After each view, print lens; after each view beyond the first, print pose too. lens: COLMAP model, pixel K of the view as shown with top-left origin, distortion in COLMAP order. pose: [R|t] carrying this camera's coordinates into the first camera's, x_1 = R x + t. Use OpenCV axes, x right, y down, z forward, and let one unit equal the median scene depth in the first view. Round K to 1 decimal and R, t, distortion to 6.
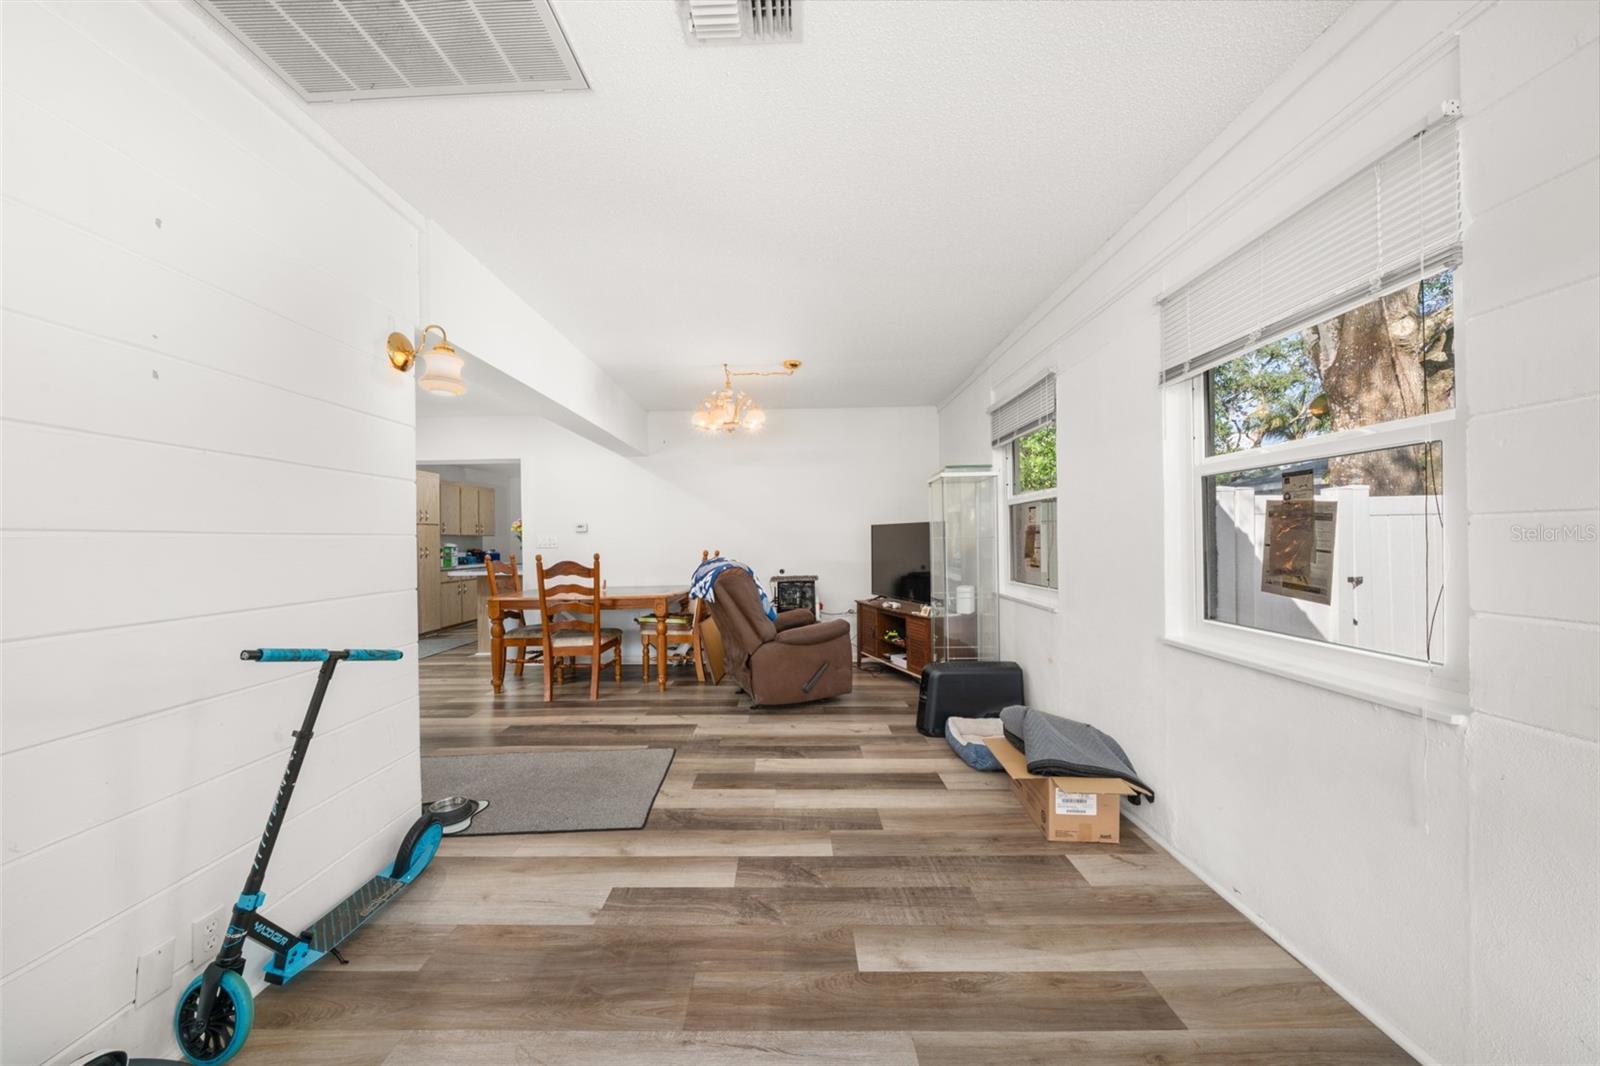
lens RADIAL K [[548.6, 0, 787.9], [0, 548.6, 542.1], [0, 0, 1]] dist [-0.004812, 0.000727]
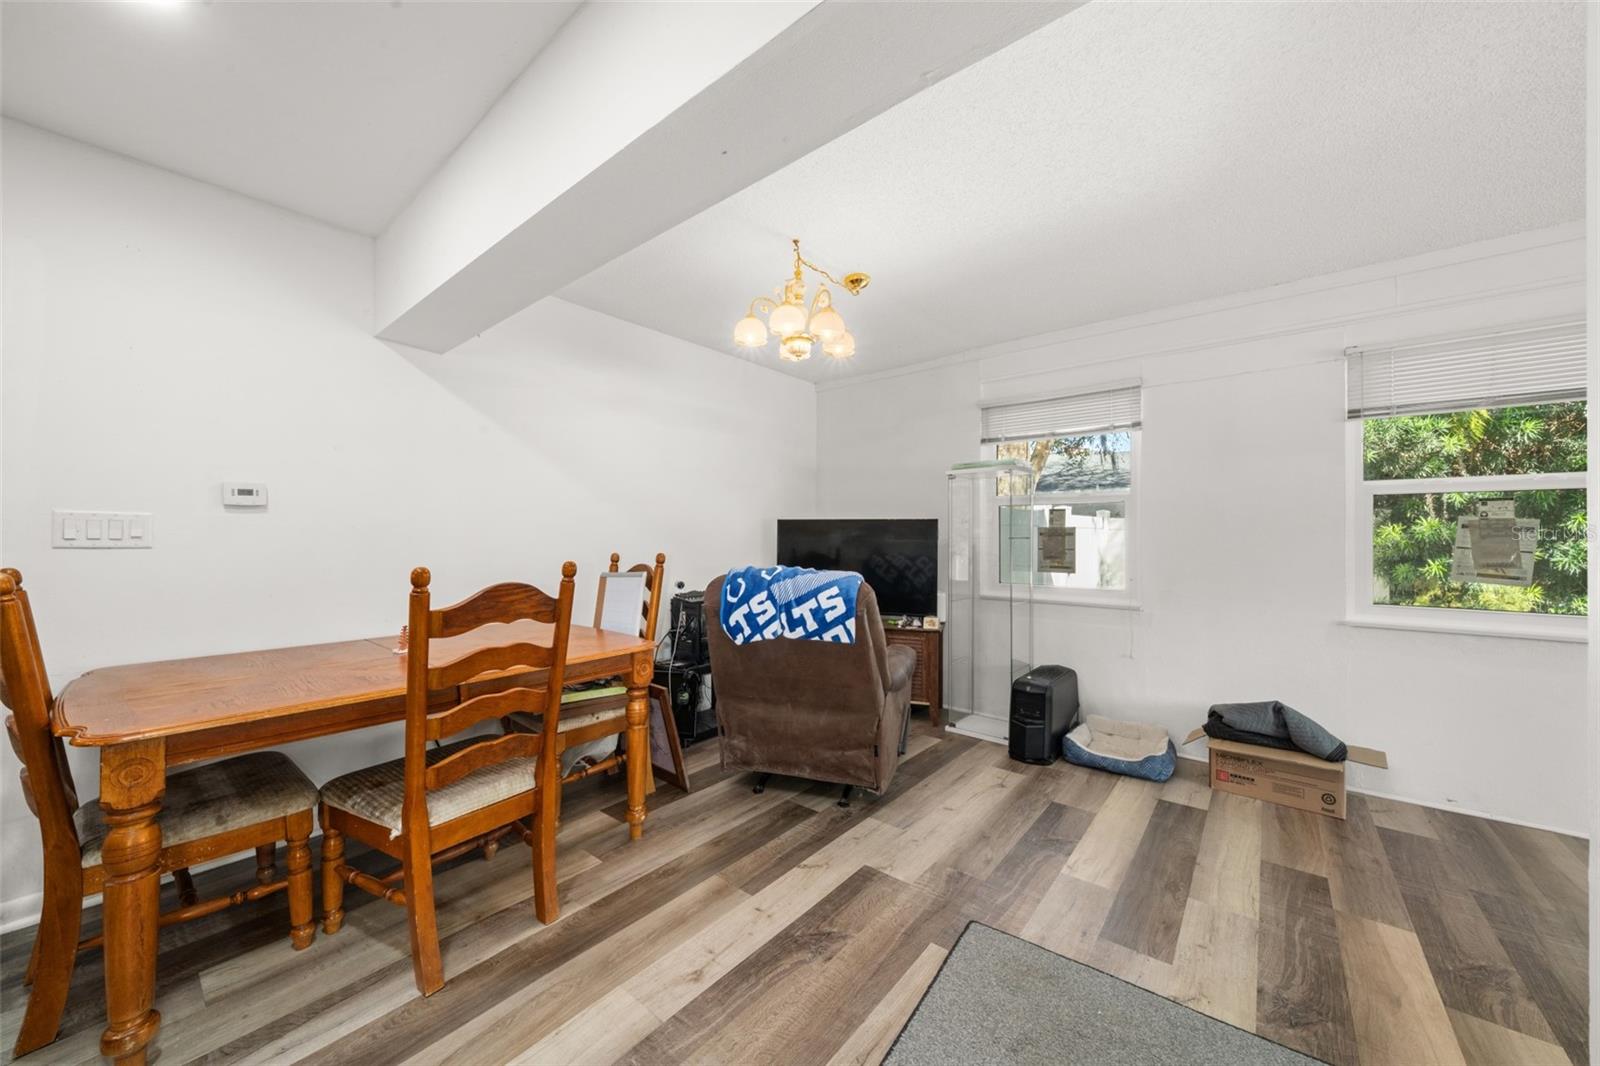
lens RADIAL K [[581.3, 0, 789.5], [0, 581.3, 537.9], [0, 0, 1]] dist [-0.003704, 0.000897]
pose [[0.627893, 0.015961, 0.778136, -0.698470], [-0.009123, 0.999872, -0.013147, 0.008098], [-0.778246, 0.001156, 0.627958, 0.709407]]
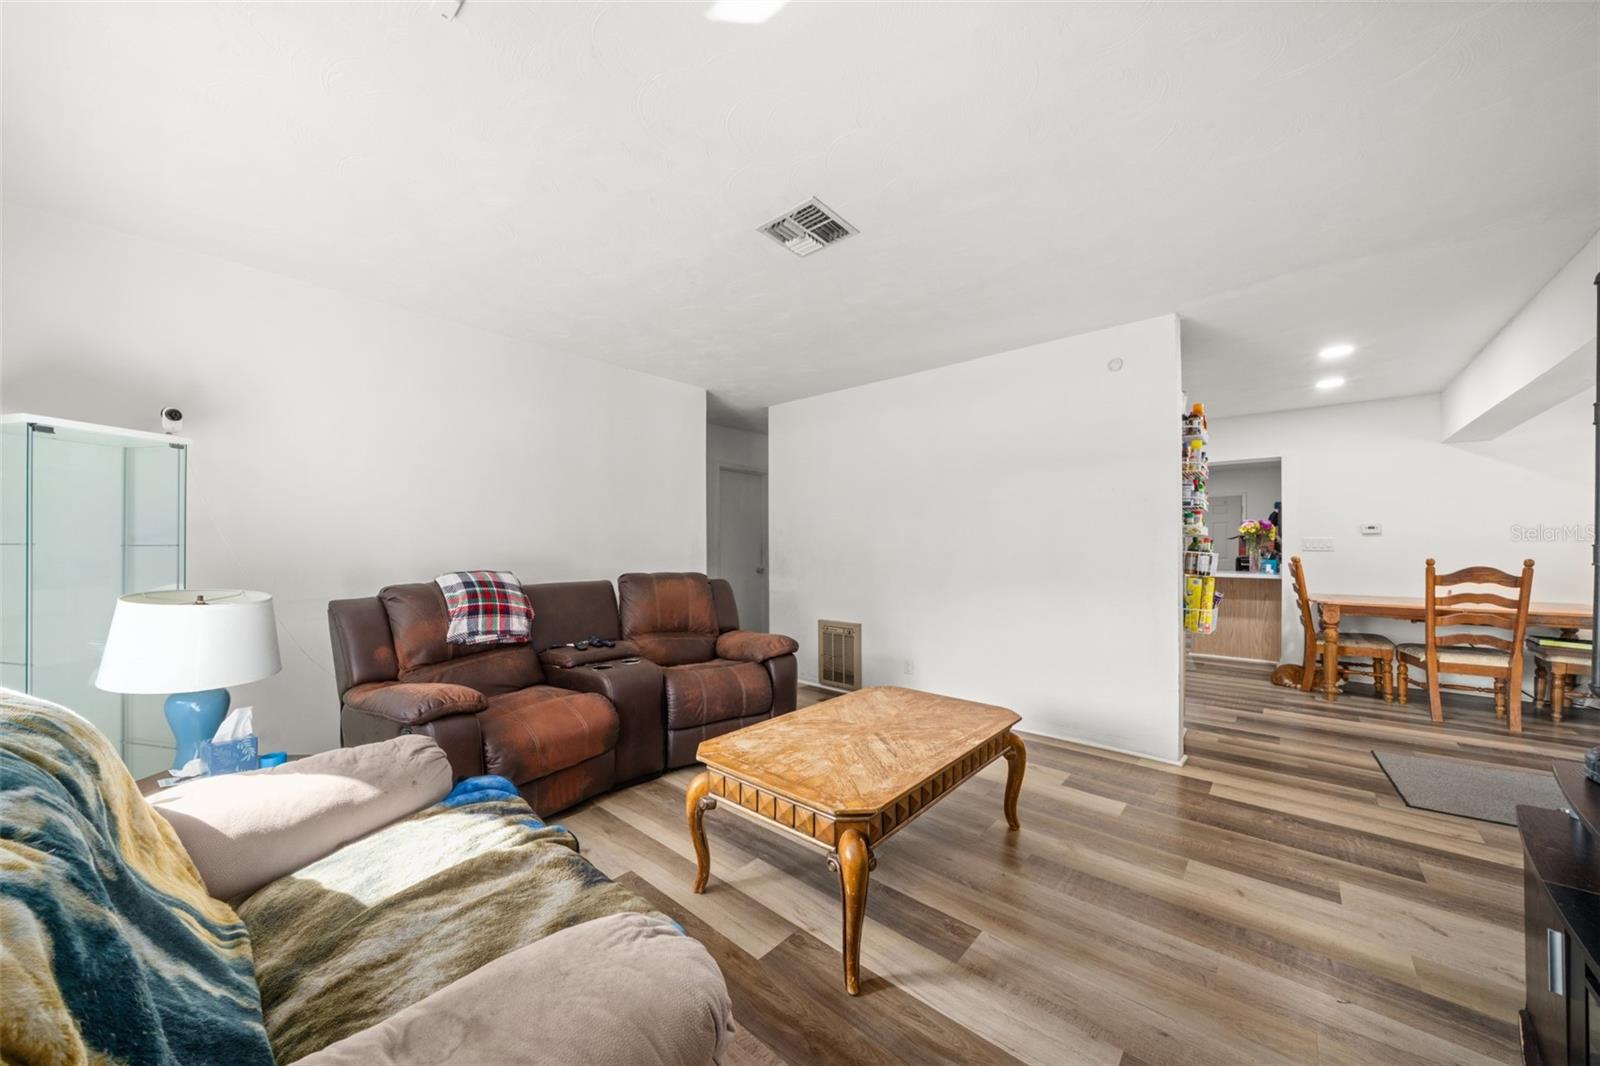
lens RADIAL K [[548.6, 0, 801.5], [0, 548.6, 553.1], [0, 0, 1]] dist [-0.004812, 0.000727]
pose [[0.766867, 0.020148, -0.641490, -0.797740], [-0.010694, 0.999769, 0.018617, 0.009585], [0.641717, -0.007416, 0.766905, -0.427972]]
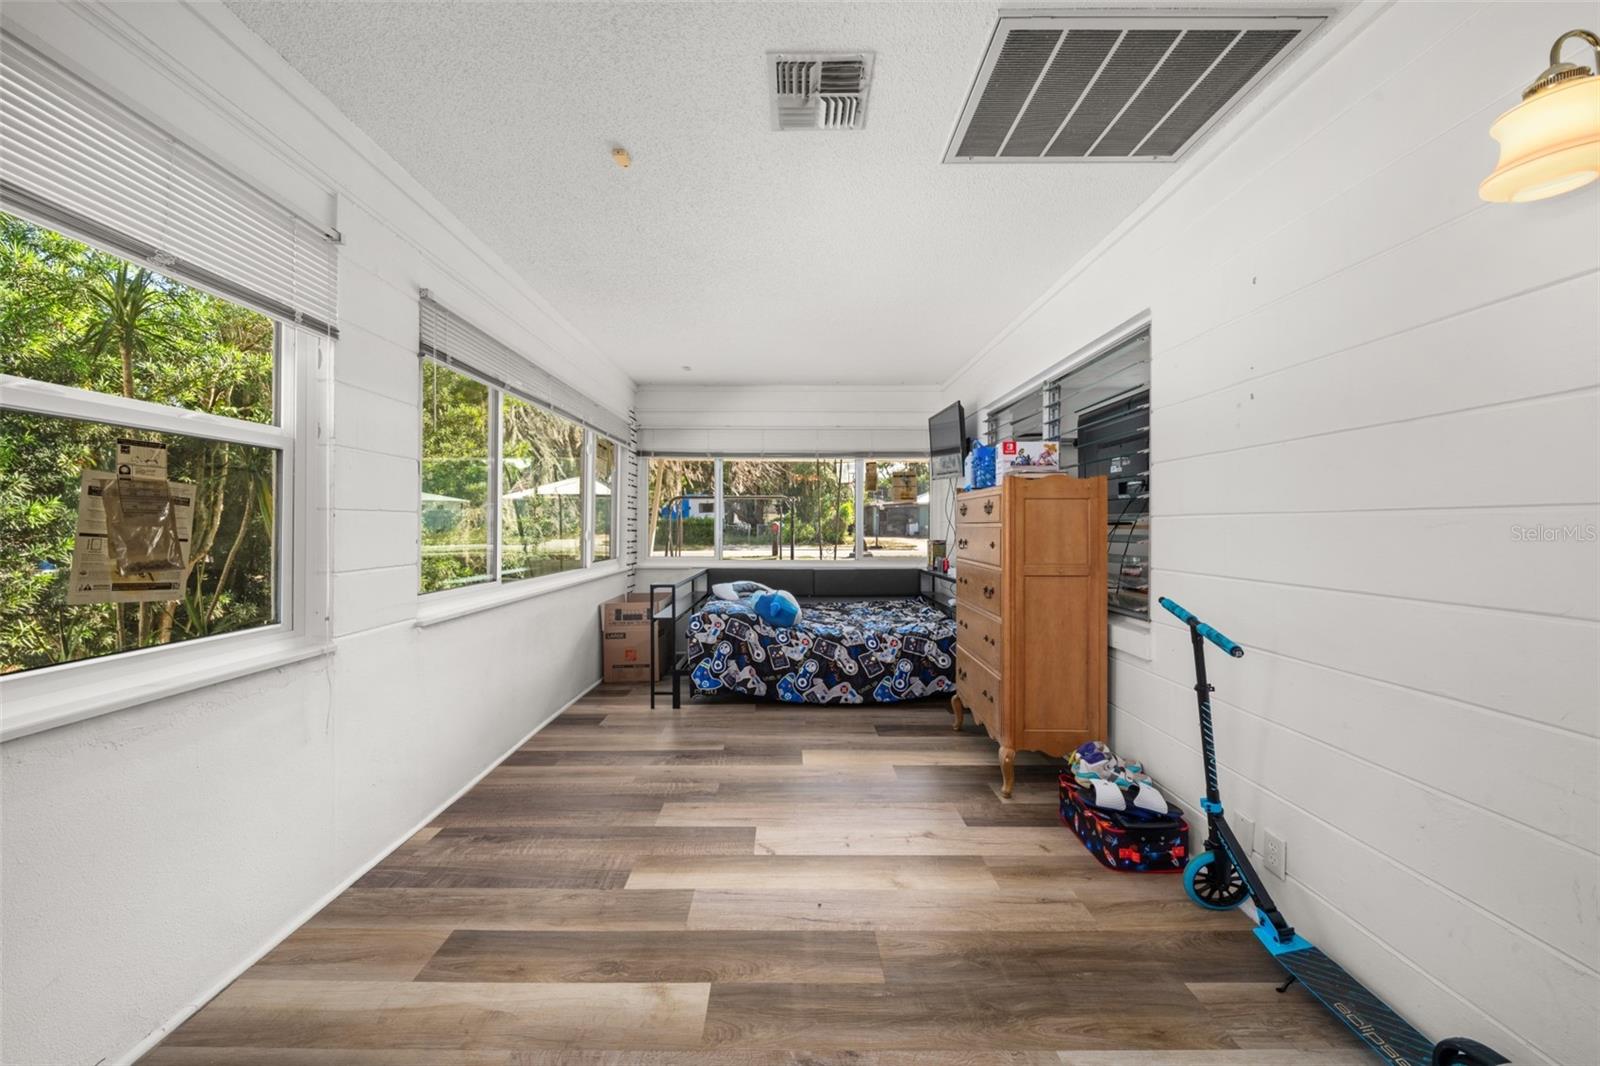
lens RADIAL K [[548.6, 0, 792.9], [0, 548.6, 530.5], [0, 0, 1]] dist [-0.004812, 0.000727]
pose [[-0.999830, 0.007839, -0.016669, -0.000451], [0.007685, 0.999927, 0.009320, 0.000532], [0.016741, 0.009191, -0.999818, 0.855662]]
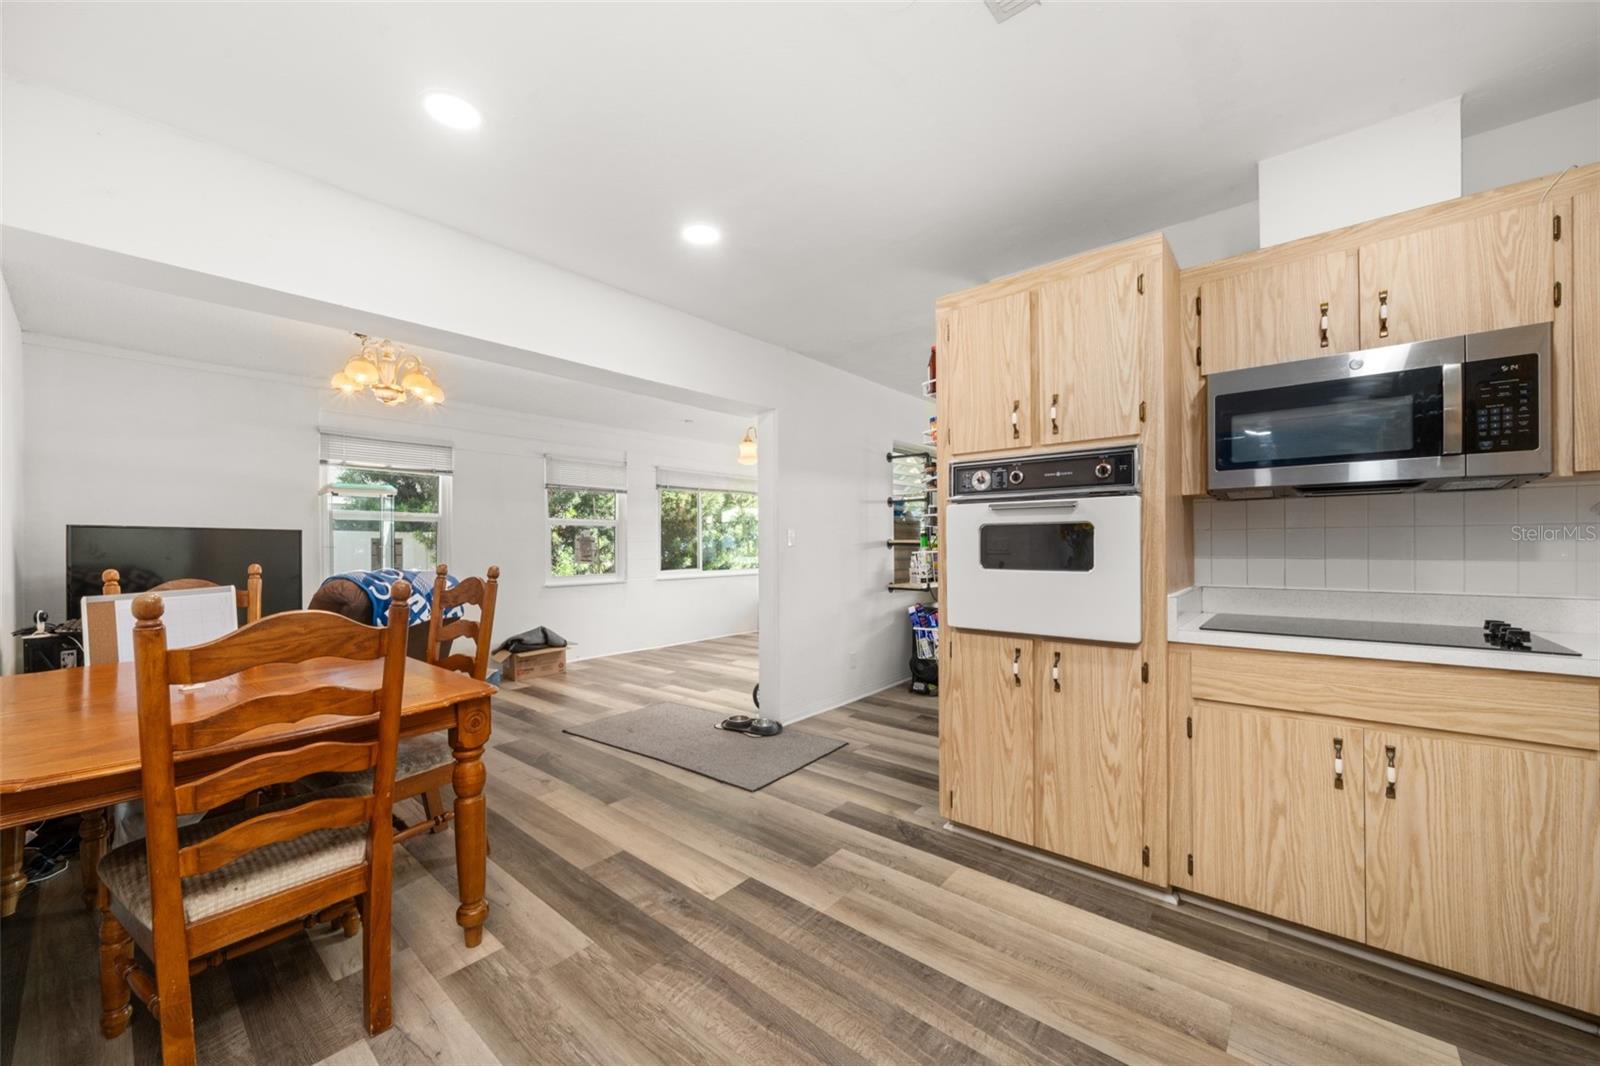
lens RADIAL K [[581.3, 0, 797.6], [0, 581.3, 552.7], [0, 0, 1]] dist [-0.003704, 0.000897]
pose [[-0.777738, 0.010554, 0.628500, -1.192504], [0.018424, 0.999812, 0.006010, 0.014109], [-0.628319, 0.016254, -0.777786, 1.452030]]
